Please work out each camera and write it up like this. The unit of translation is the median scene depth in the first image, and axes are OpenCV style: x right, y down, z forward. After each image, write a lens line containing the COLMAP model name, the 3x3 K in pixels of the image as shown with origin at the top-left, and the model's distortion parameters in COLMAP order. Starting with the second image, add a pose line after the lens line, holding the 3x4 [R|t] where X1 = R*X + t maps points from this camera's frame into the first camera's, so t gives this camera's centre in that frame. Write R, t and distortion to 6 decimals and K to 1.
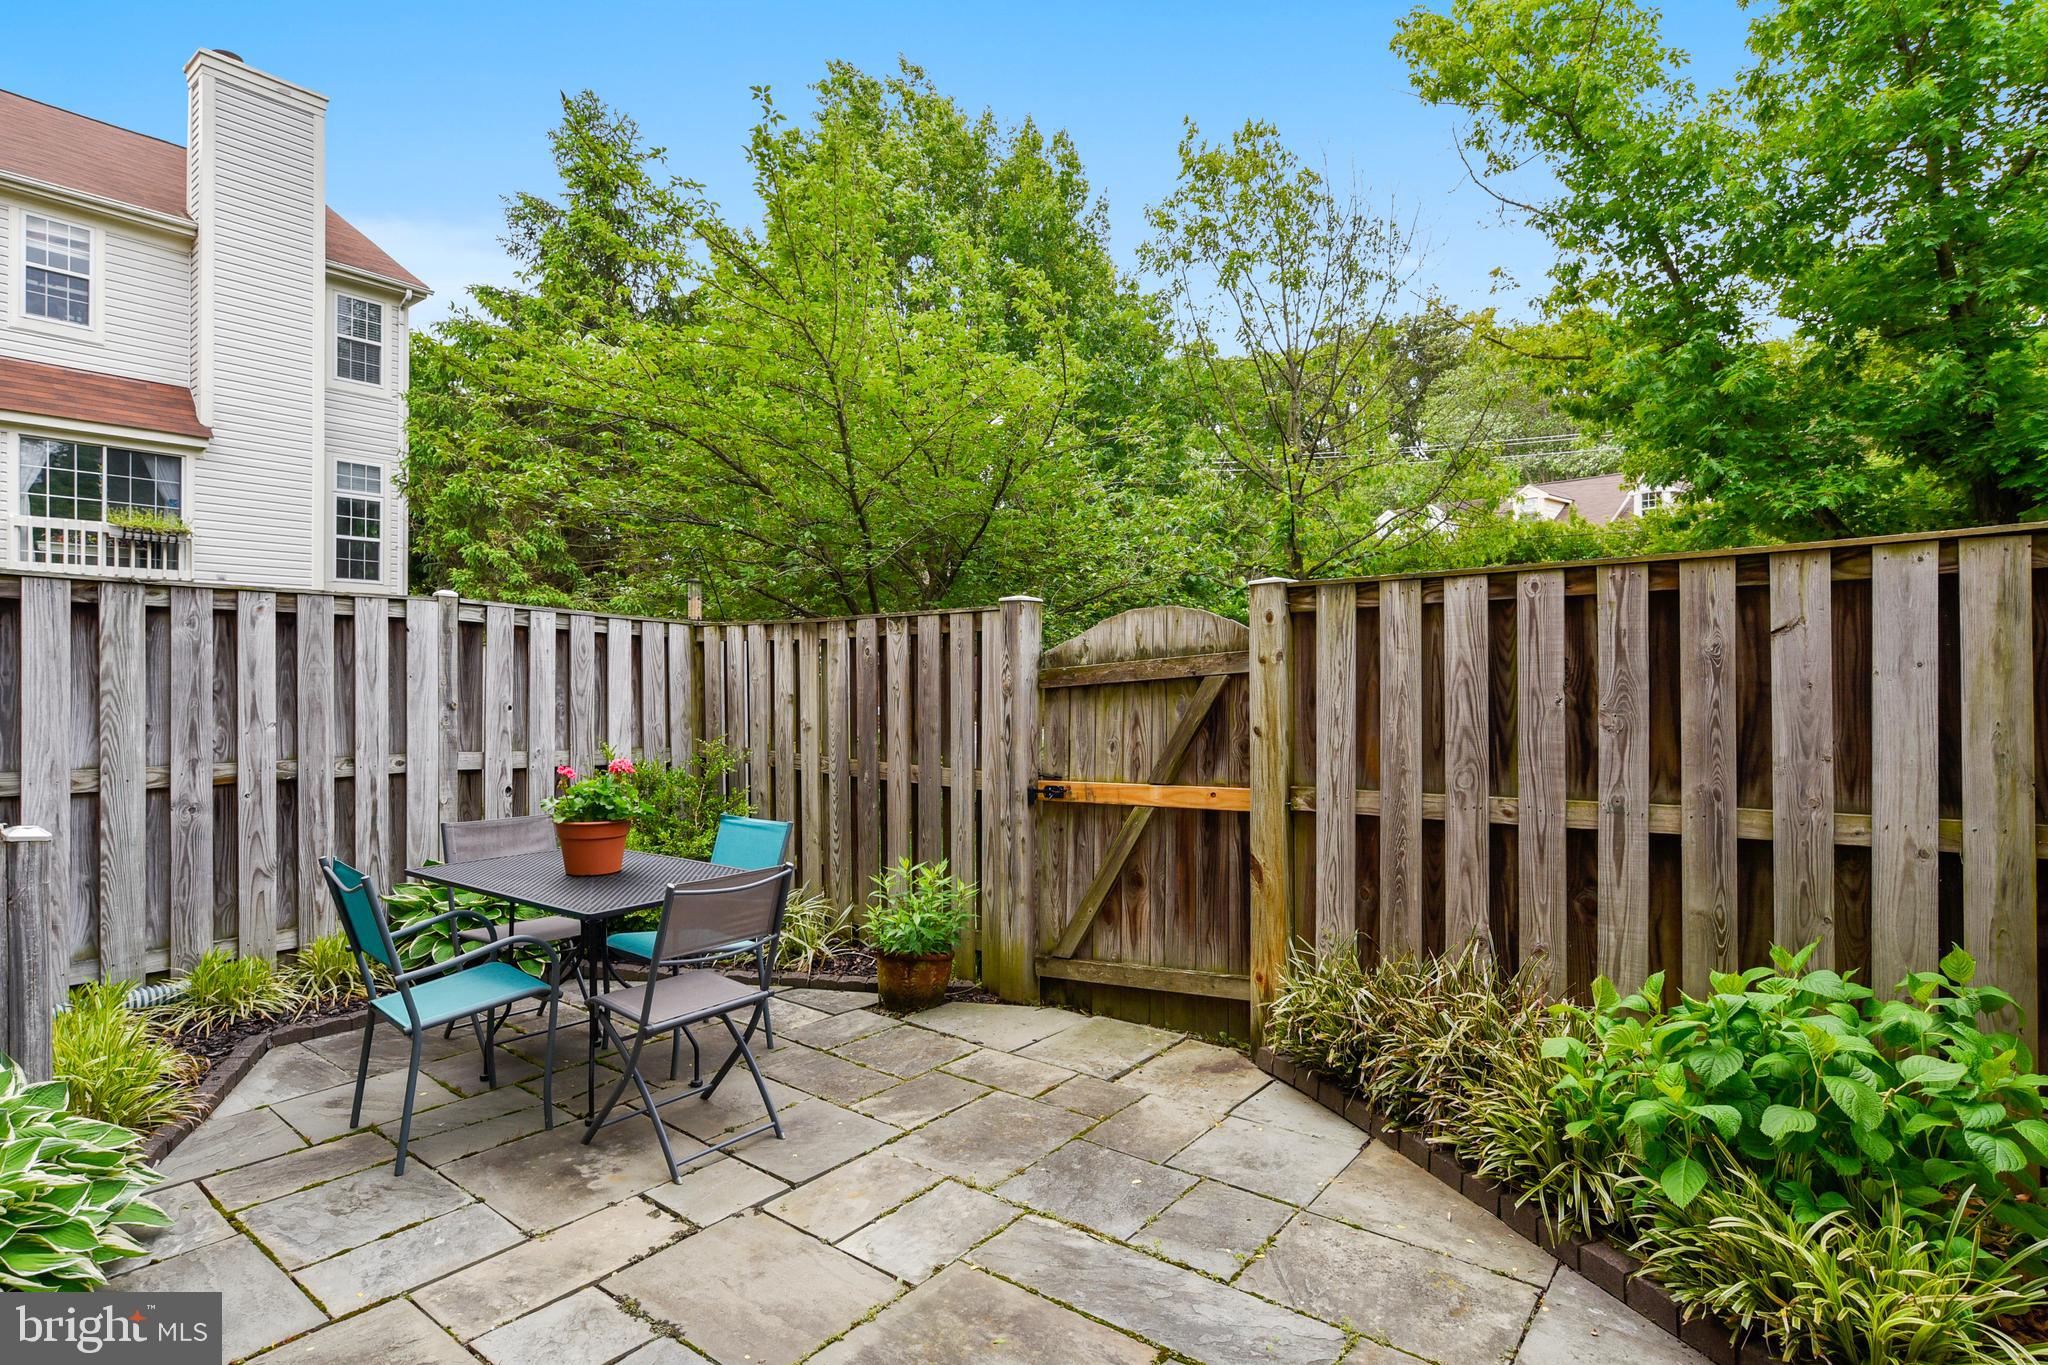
lens RADIAL K [[1005.1, 0, 1024.0], [0, 1005.1, 682.5], [0, 0, 1]] dist [0.003239, 0.001062]
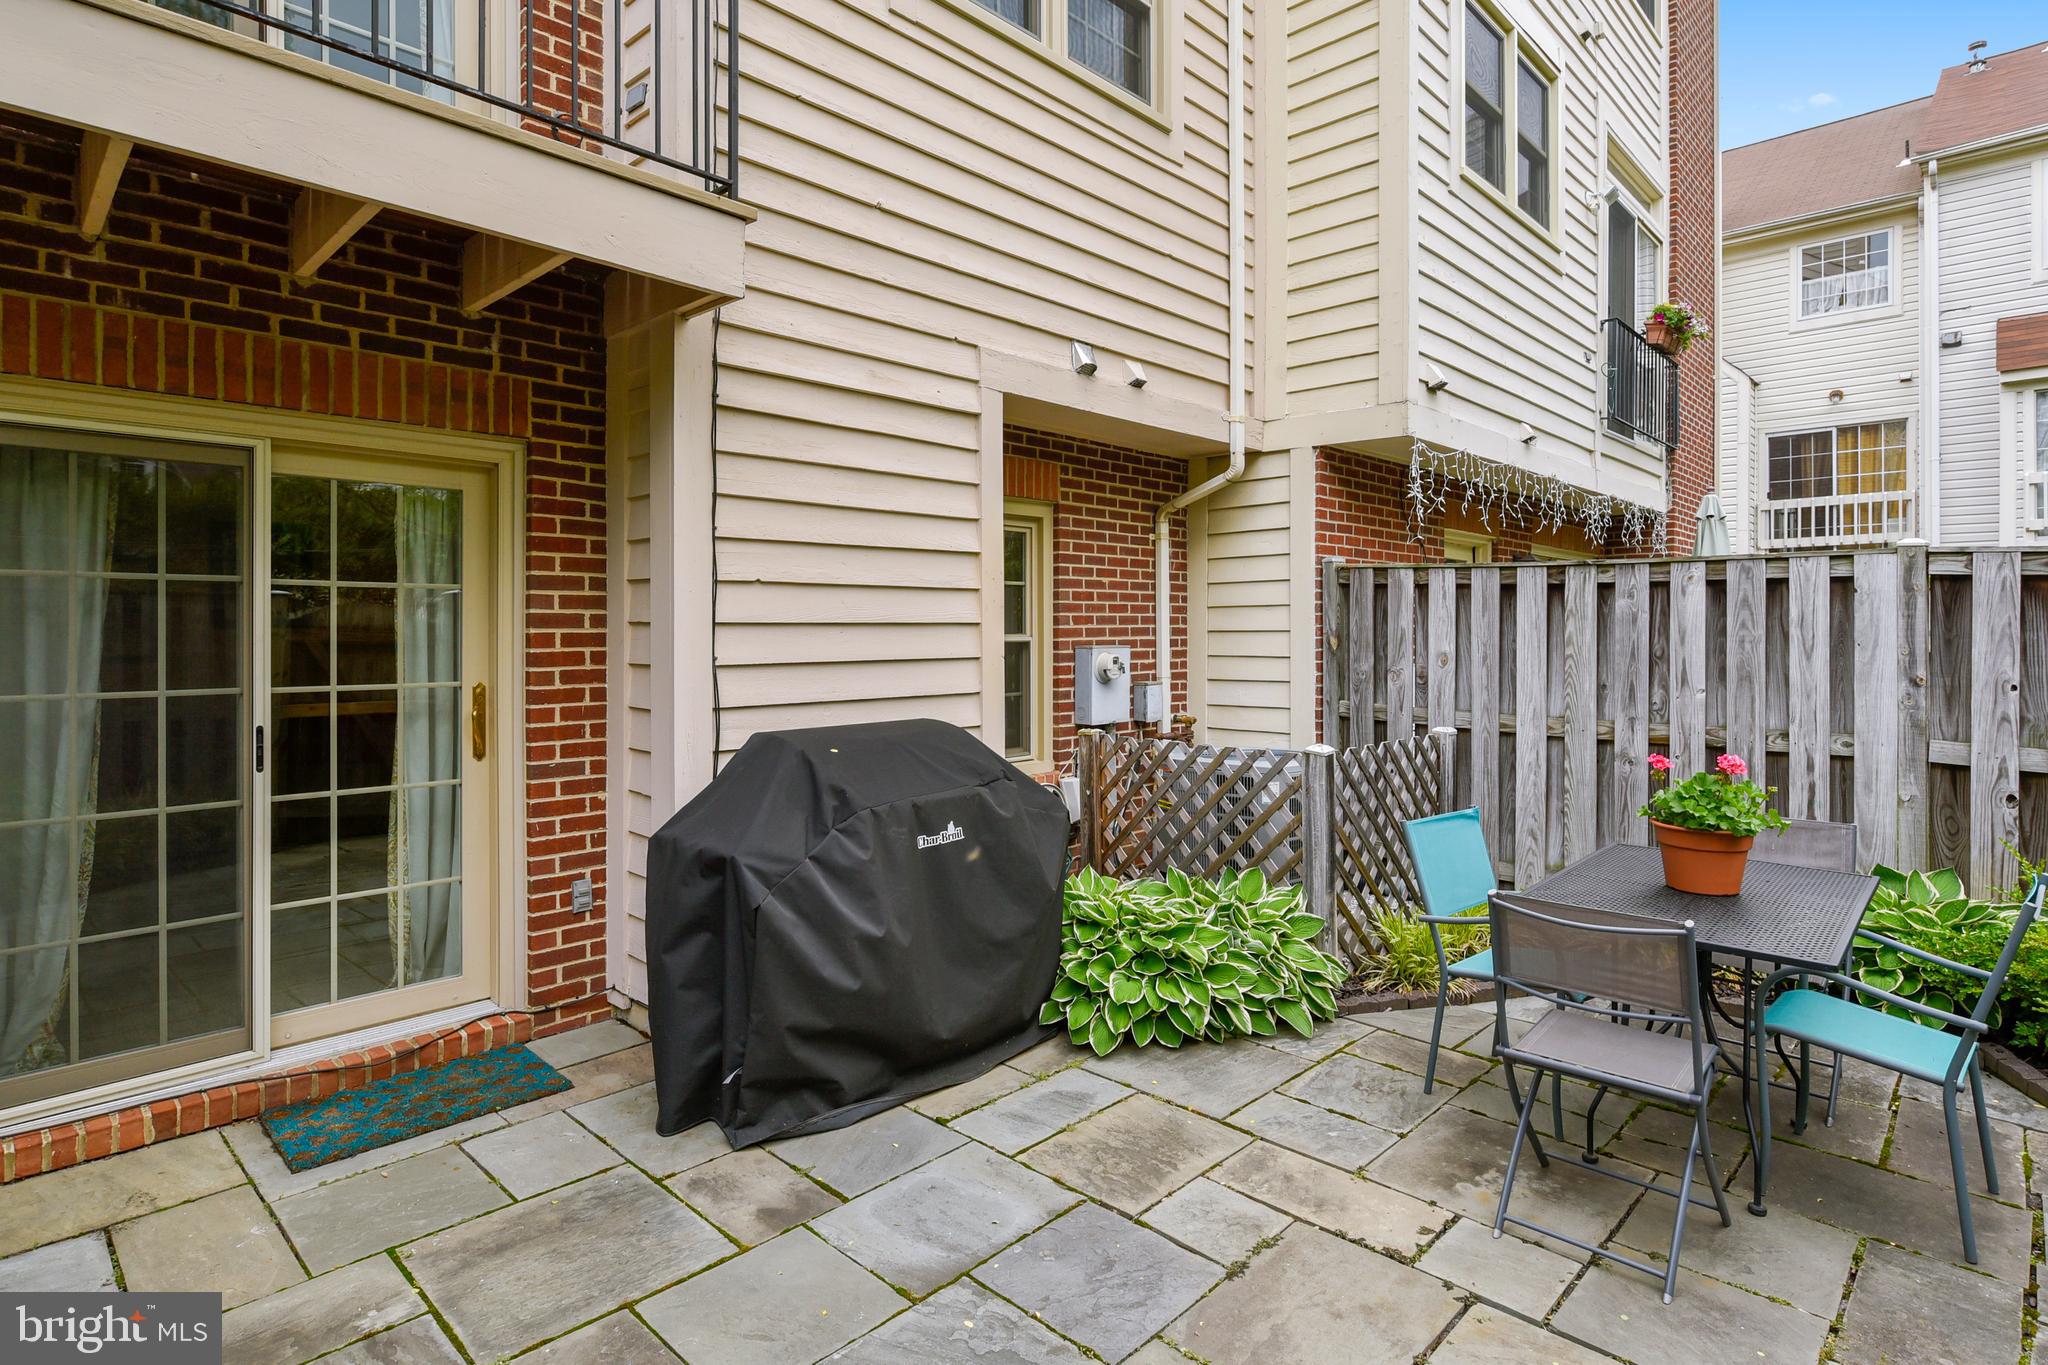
lens RADIAL K [[1051.3, 0, 1038.7], [0, 1051.3, 640.1], [0, 0, 1]] dist [-0.033111, 0.001399]
pose [[-0.093488, 0.006193, -0.995601, 0.372313], [-0.006574, 0.999955, 0.006837, -0.012749], [0.995599, 0.007184, -0.093443, 0.443600]]
